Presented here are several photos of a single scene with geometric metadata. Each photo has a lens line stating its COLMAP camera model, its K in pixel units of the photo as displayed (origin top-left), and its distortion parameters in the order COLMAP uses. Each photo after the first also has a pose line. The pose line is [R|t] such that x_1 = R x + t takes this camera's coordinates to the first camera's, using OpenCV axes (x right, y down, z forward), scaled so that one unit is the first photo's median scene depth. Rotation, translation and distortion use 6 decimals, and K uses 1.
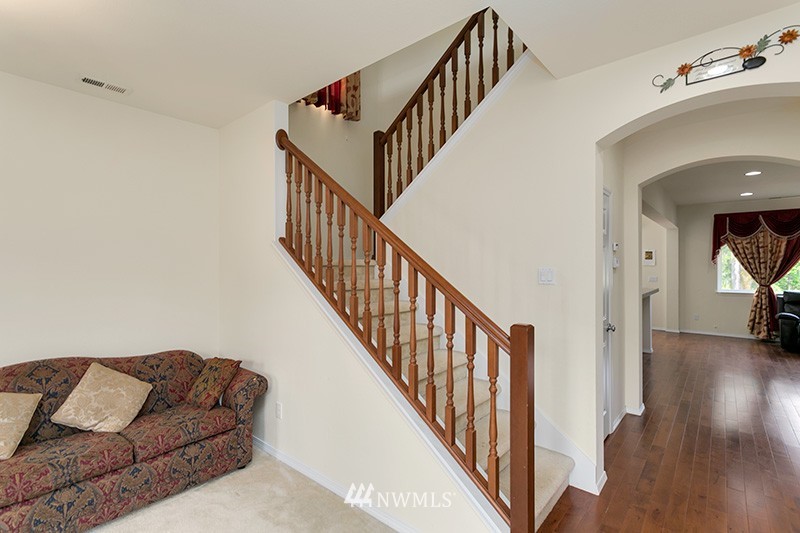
lens RADIAL K [[376.8, 0, 399.5], [0, 376.8, 261.6], [0, 0, 1]] dist [0.000743, 0.002783]
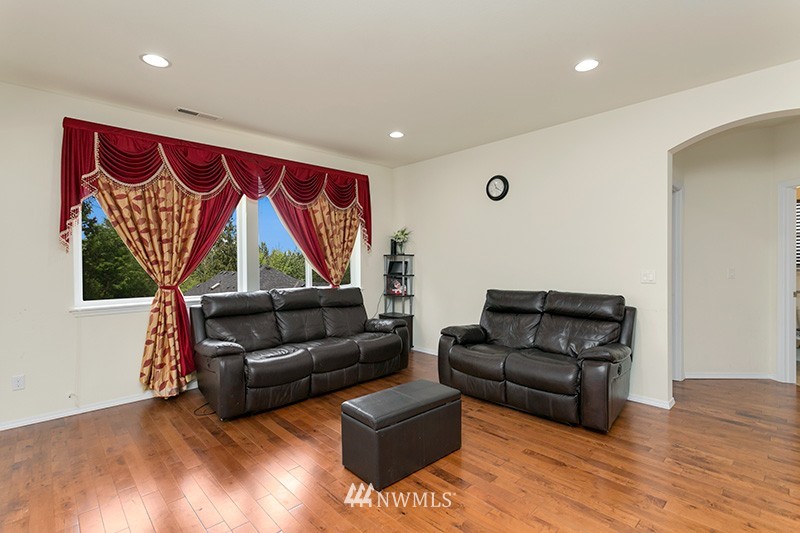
lens RADIAL K [[376.8, 0, 394.5], [0, 376.8, 267.0], [0, 0, 1]] dist [0.000743, 0.002783]
pose [[0.103570, -0.018078, 0.994458, 0.502038], [-0.003761, 0.999821, 0.018568, 0.026324], [-0.994615, -0.005663, 0.103483, 0.651511]]
